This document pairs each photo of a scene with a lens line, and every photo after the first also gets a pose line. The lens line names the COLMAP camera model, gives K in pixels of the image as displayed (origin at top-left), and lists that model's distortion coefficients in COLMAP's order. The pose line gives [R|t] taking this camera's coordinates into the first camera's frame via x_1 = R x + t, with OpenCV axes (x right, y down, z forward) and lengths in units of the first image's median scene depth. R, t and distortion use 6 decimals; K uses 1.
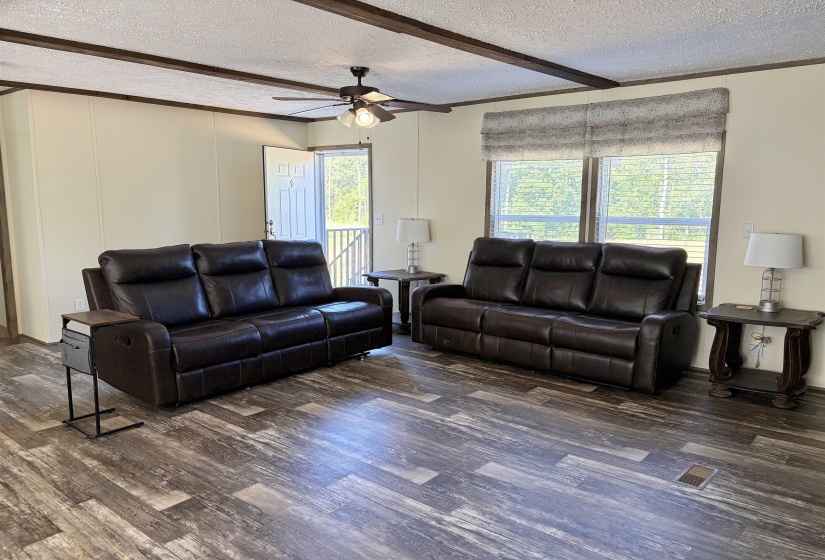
lens RADIAL K [[622.7, 0, 411.8], [0, 622.7, 294.2], [0, 0, 1]] dist [0.067826, -0.081997]
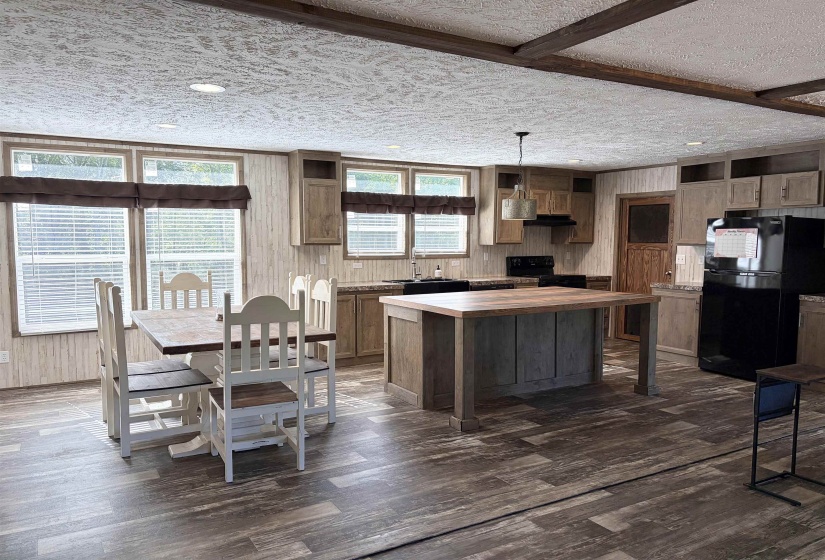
lens RADIAL K [[624.1, 0, 410.0], [0, 624.1, 287.3], [0, 0, 1]] dist [0.065721, -0.076580]
pose [[-0.332879, 0.068972, -0.940444, 0.580408], [-0.153838, 0.979988, 0.126324, -0.119972], [0.930336, 0.186726, -0.315607, 0.784767]]
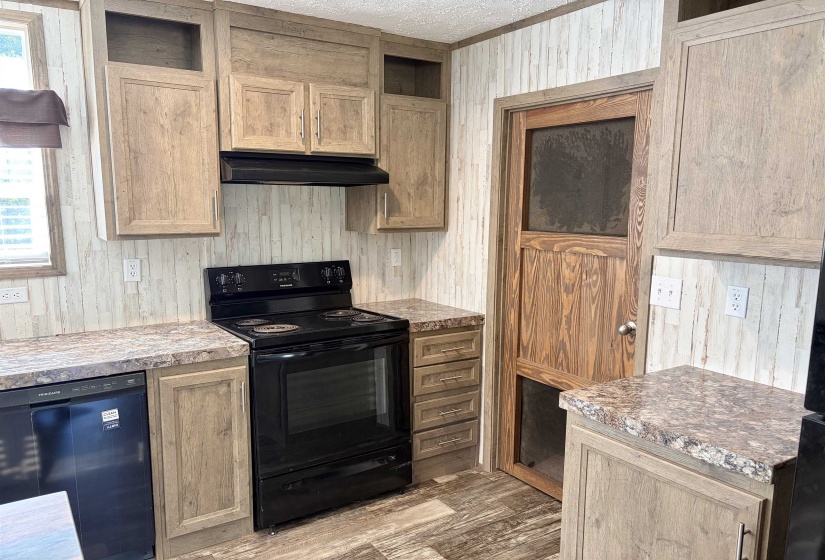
lens RADIAL K [[624.1, 0, 410.0], [0, 624.1, 287.3], [0, 0, 1]] dist [0.065721, -0.076580]
pose [[-0.286027, 0.130396, -0.949308, -1.050331], [-0.158155, 0.970686, 0.180984, -0.169006], [0.945080, 0.201904, -0.257020, 0.862441]]
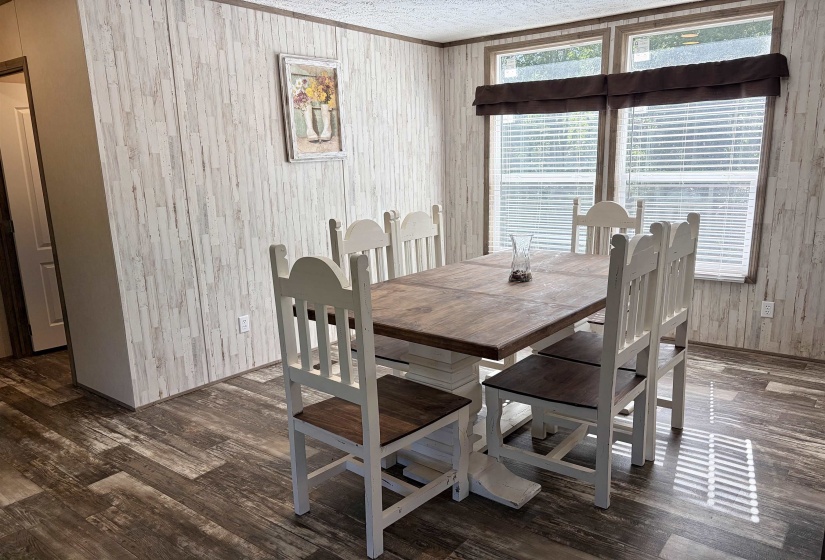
lens RADIAL K [[622.7, 0, 411.8], [0, 622.7, 294.2], [0, 0, 1]] dist [0.067826, -0.081997]
pose [[-0.999392, 0.024461, -0.024831, -0.378150], [0.013459, 0.927959, 0.372439, -0.133808], [0.032153, 0.371878, -0.927725, 0.825111]]
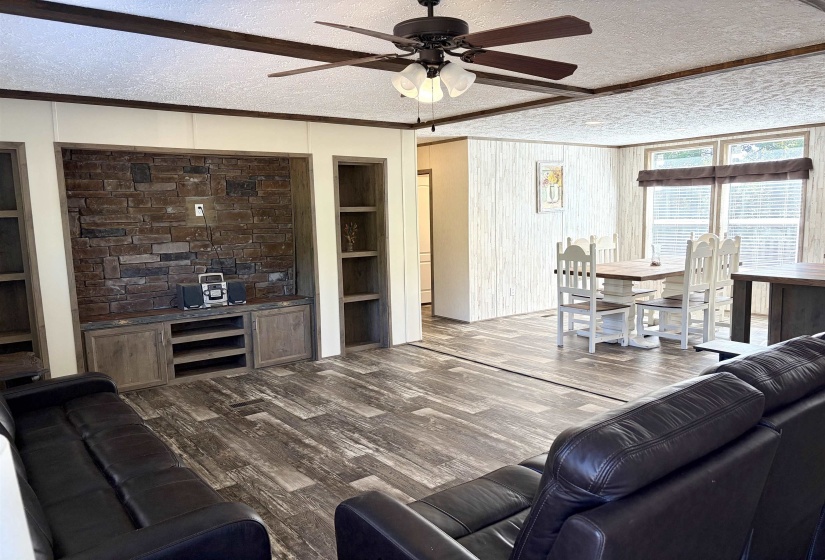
lens RADIAL K [[622.7, 0, 411.8], [0, 622.7, 294.2], [0, 0, 1]] dist [0.067826, -0.081997]
pose [[-0.975390, -0.013424, 0.220077, -0.241503], [0.052197, 0.955712, 0.289637, -0.346936], [-0.214218, 0.293997, -0.931492, 2.039893]]
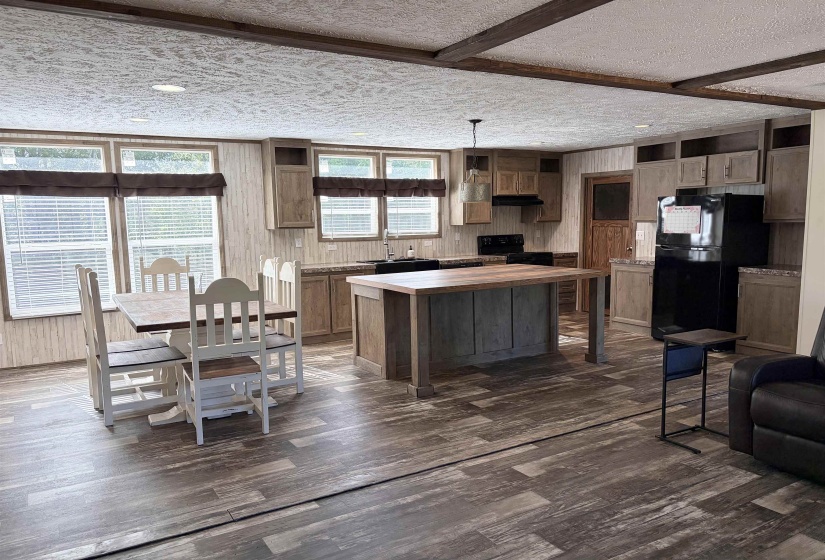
lens RADIAL K [[622.7, 0, 411.8], [0, 622.7, 294.2], [0, 0, 1]] dist [0.067826, -0.081997]
pose [[-0.326352, 0.117731, -0.937888, 0.654137], [-0.135518, 0.976136, 0.169687, -0.150129], [0.935483, 0.182479, -0.302609, 0.904815]]
